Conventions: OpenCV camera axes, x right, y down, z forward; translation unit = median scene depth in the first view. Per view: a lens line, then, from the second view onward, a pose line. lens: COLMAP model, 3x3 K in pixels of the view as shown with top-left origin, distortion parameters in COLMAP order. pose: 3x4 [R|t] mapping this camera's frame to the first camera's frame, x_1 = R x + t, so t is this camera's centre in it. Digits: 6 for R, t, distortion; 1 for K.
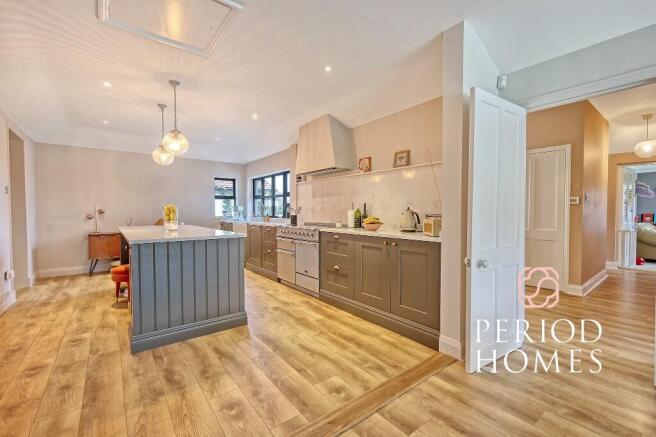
lens RADIAL K [[285.7, 0, 332.0], [0, 285.7, 220.1], [0, 0, 1]] dist [0.003882, -0.000240]
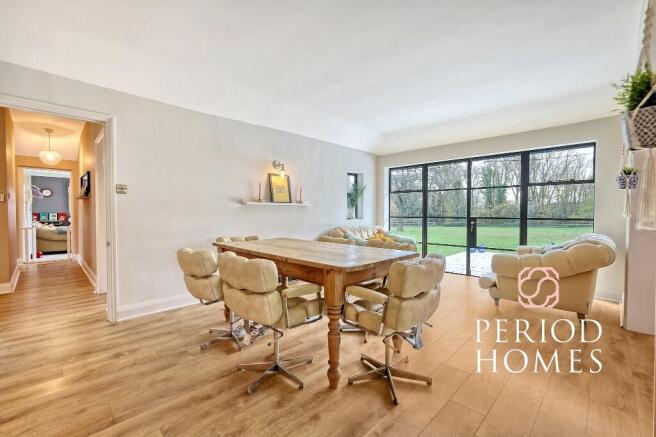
lens RADIAL K [[285.7, 0, 330.3], [0, 285.7, 218.1], [0, 0, 1]] dist [0.003882, -0.000240]
pose [[-0.117098, -0.017906, 0.992959, -0.177956], [0.029075, 0.999347, 0.021449, 0.008961], [-0.992695, 0.031382, -0.116501, -0.007427]]
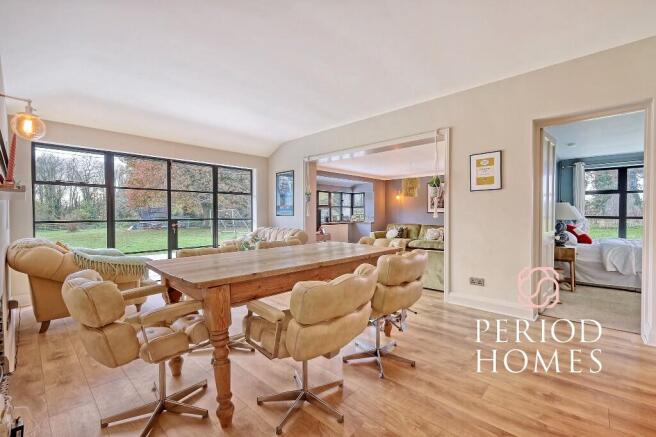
lens RADIAL K [[285.7, 0, 329.9], [0, 285.7, 217.2], [0, 0, 1]] dist [0.003882, -0.000240]
pose [[-0.988507, 0.008344, -0.150944, 0.628675], [0.002233, 0.999173, 0.040612, -0.010929], [0.151158, 0.039808, -0.987708, 0.666116]]
